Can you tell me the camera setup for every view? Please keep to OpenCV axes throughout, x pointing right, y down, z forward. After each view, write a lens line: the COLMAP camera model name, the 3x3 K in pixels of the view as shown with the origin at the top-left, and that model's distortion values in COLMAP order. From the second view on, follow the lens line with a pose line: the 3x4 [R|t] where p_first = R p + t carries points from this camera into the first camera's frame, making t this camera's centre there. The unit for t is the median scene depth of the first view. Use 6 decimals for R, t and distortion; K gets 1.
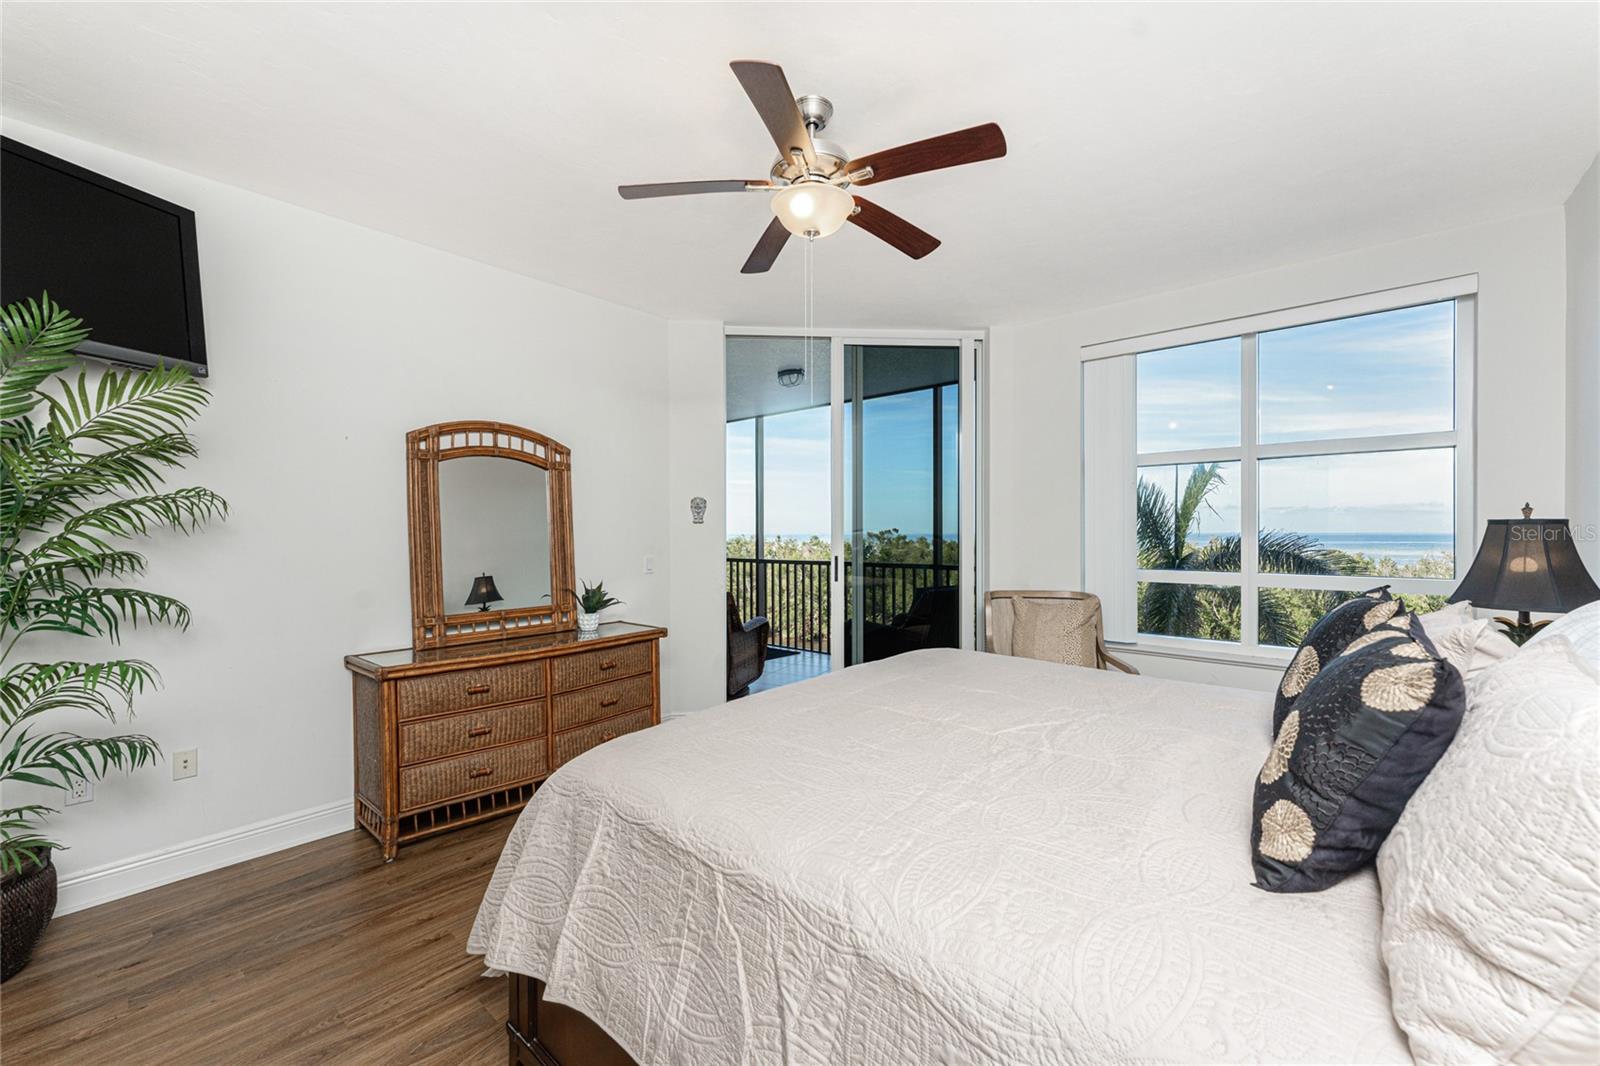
lens RADIAL K [[652.2, 0, 800.0], [0, 652.2, 533.0], [0, 0, 1]] dist [0.000113, 0.000037]
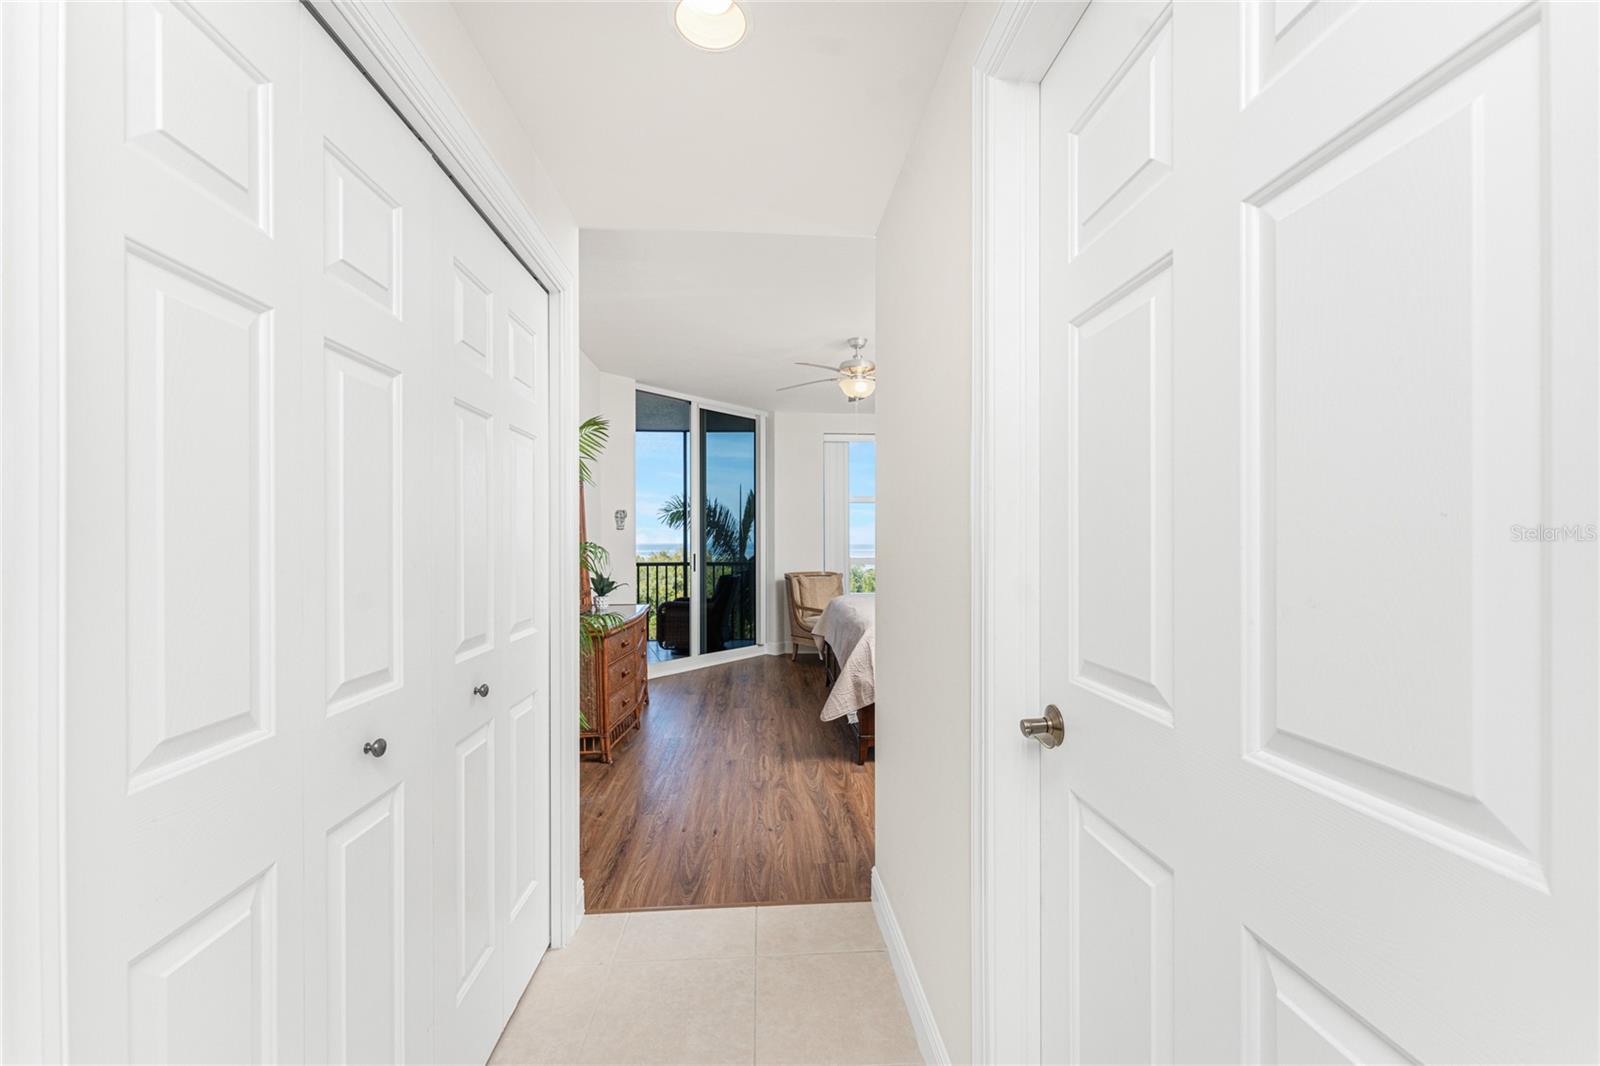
lens RADIAL K [[694.7, 0, 800.0], [0, 694.7, 533.0], [0, 0, 1]] dist [0.000355, 0.000016]
pose [[0.681347, 0.013707, 0.731833, -0.937220], [-0.001465, 0.999848, -0.017362, 0.016319], [-0.731959, 0.010758, 0.681263, -0.224595]]
